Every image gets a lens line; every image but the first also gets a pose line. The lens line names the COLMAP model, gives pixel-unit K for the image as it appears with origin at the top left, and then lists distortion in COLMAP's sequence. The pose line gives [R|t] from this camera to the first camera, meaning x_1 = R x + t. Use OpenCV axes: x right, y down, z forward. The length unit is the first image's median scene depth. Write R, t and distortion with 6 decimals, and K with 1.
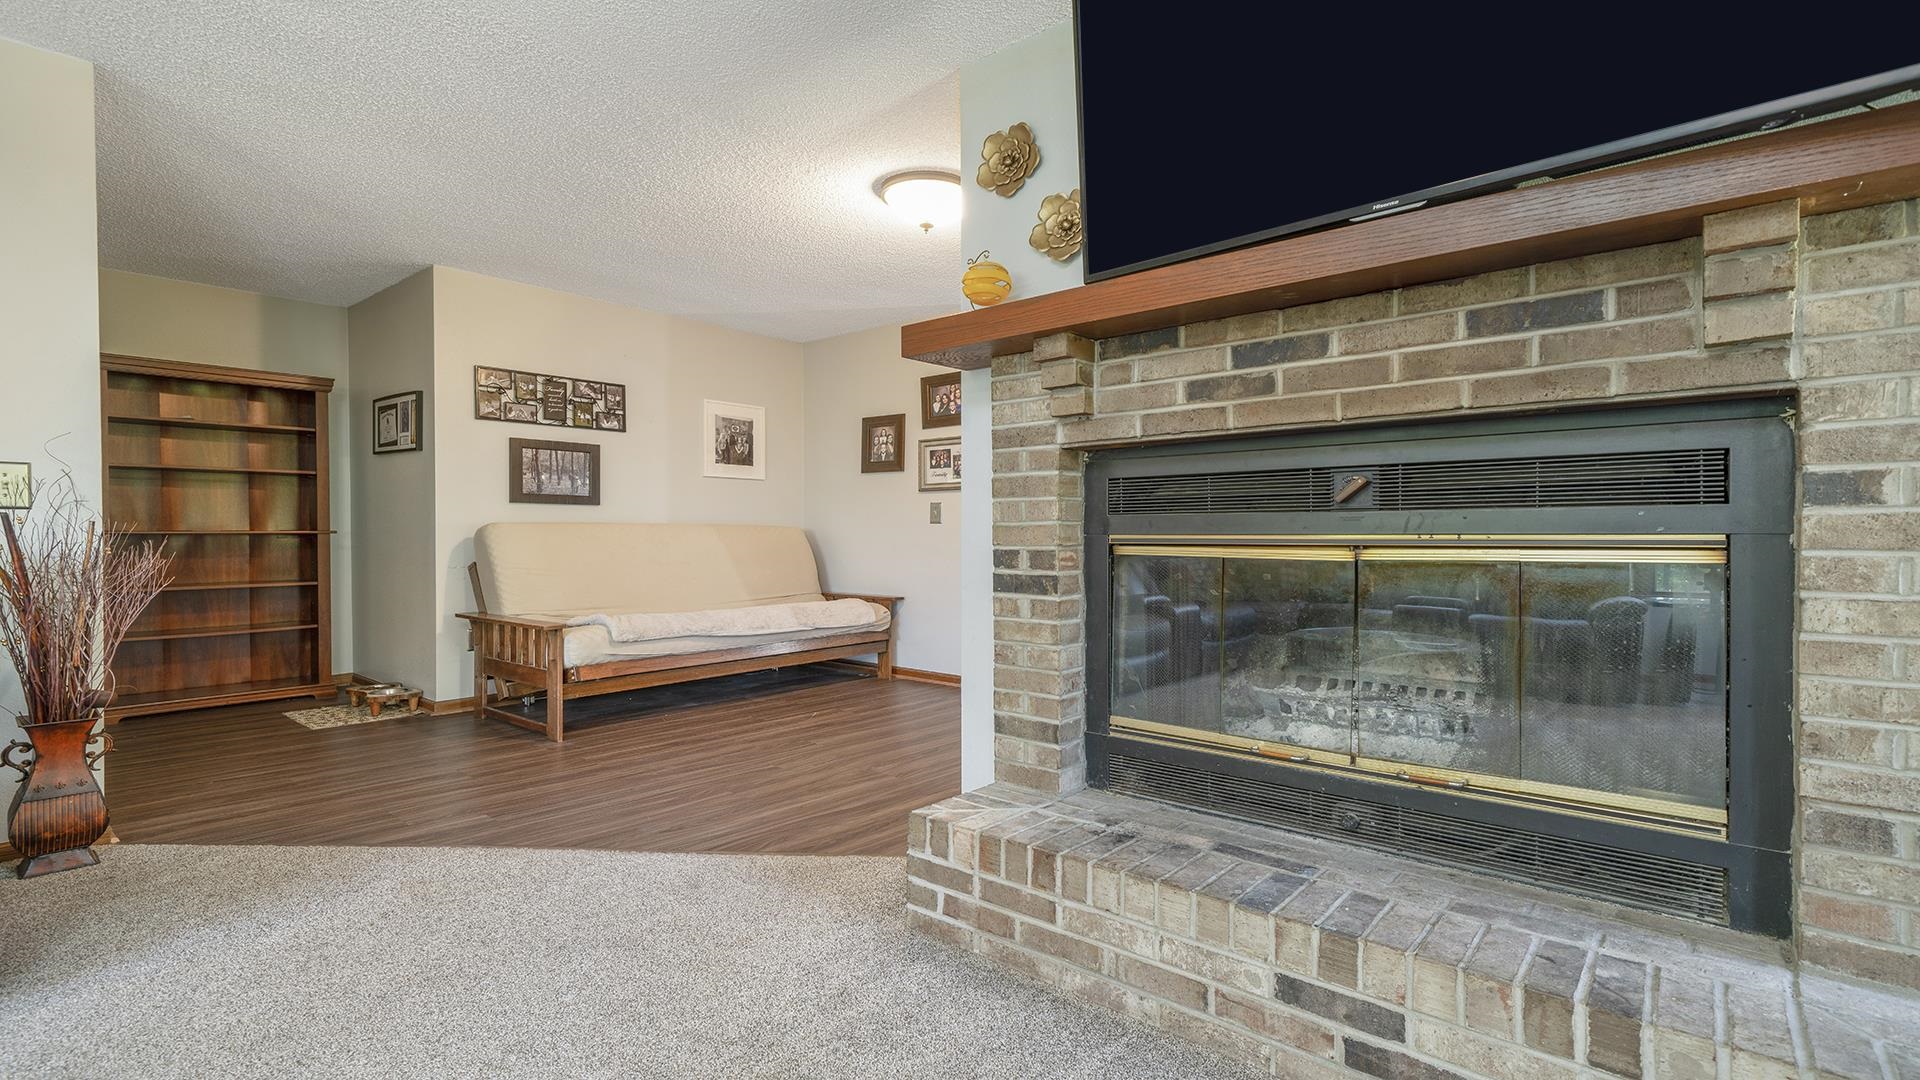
lens RADIAL K [[887.7, 0, 957.2], [0, 887.7, 530.6], [0, 0, 1]] dist [-0.000307, 0.000386]
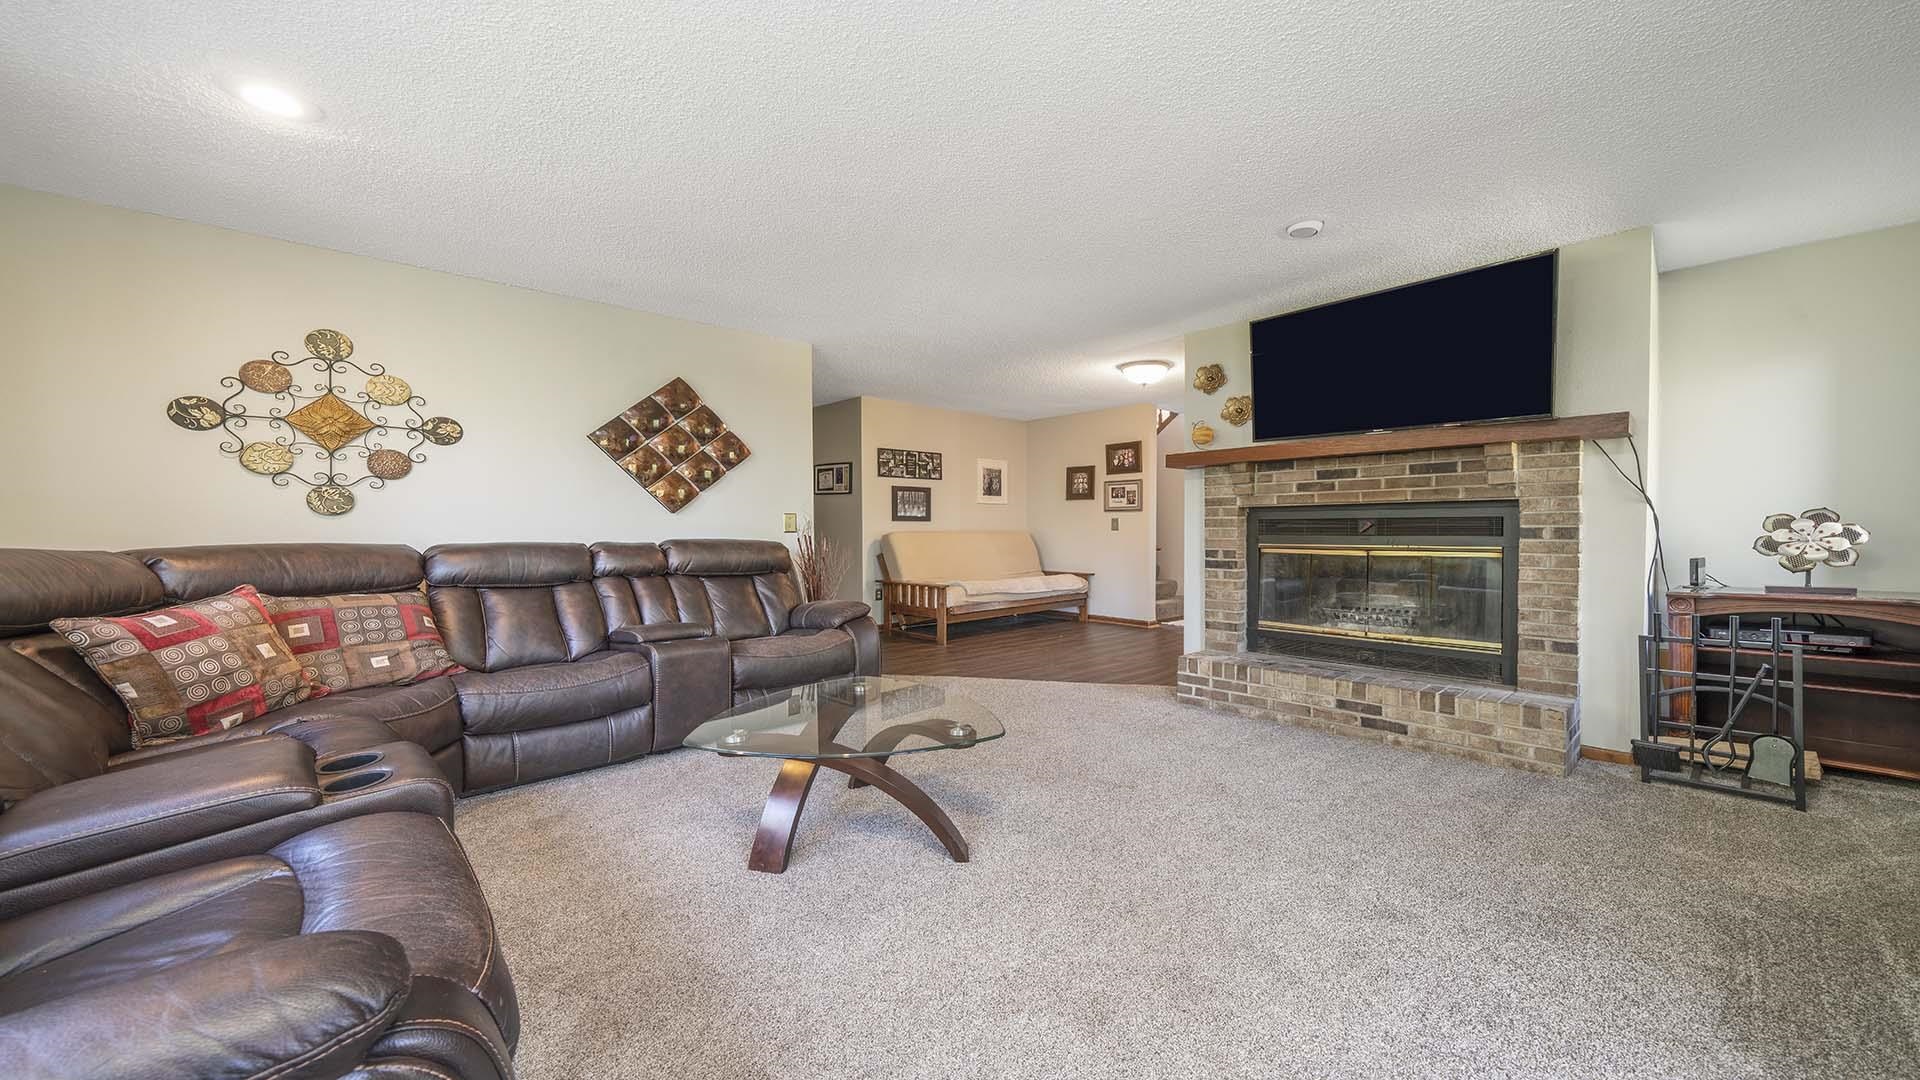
lens RADIAL K [[711.8, 0, 974.5], [0, 711.8, 535.5], [0, 0, 1]] dist [-0.001218, -0.000066]
pose [[0.995432, -0.000645, -0.095474, -0.432279], [0.002033, 0.999894, 0.014450, -0.049625], [0.095455, -0.014578, 0.995327, -1.028951]]
